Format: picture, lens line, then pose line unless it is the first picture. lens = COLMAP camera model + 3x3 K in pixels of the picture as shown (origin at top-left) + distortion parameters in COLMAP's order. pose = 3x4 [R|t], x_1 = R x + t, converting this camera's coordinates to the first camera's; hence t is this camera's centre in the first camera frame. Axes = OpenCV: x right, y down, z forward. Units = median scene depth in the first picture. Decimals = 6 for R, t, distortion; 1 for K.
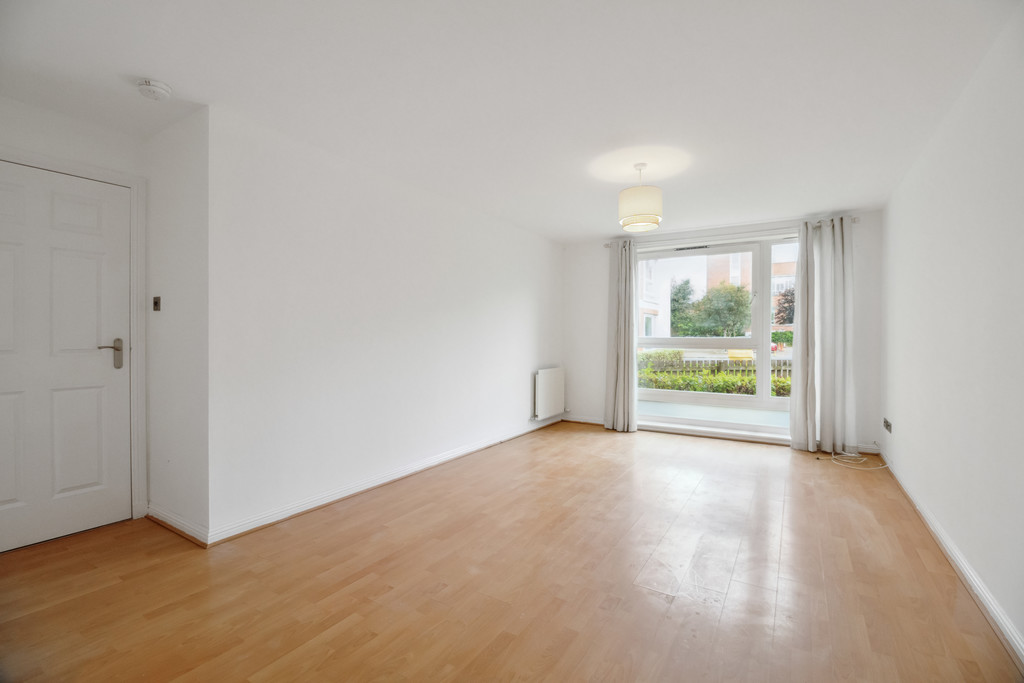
lens RADIAL K [[459.9, 0, 512.0], [0, 459.9, 341.5], [0, 0, 1]] dist [0.040888, -0.029852]
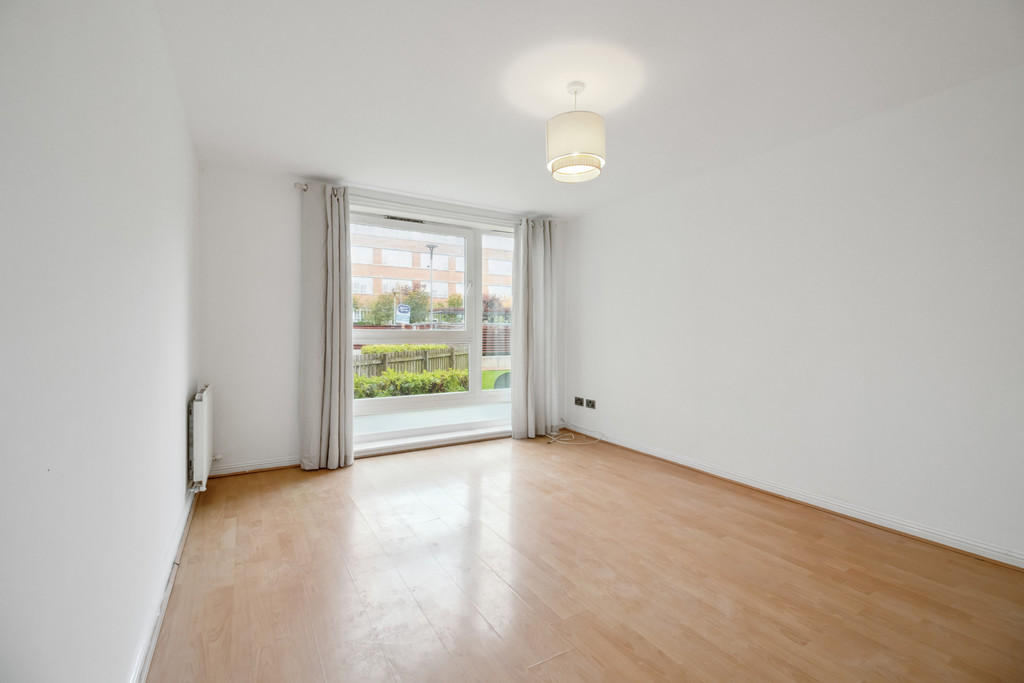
lens RADIAL K [[459.9, 0, 512.0], [0, 459.9, 341.5], [0, 0, 1]] dist [0.040888, -0.029852]
pose [[0.461411, -0.016562, 0.887032, -0.269738], [0.011798, 0.999852, 0.012531, 0.004110], [-0.887108, 0.004683, 0.461538, 0.502262]]
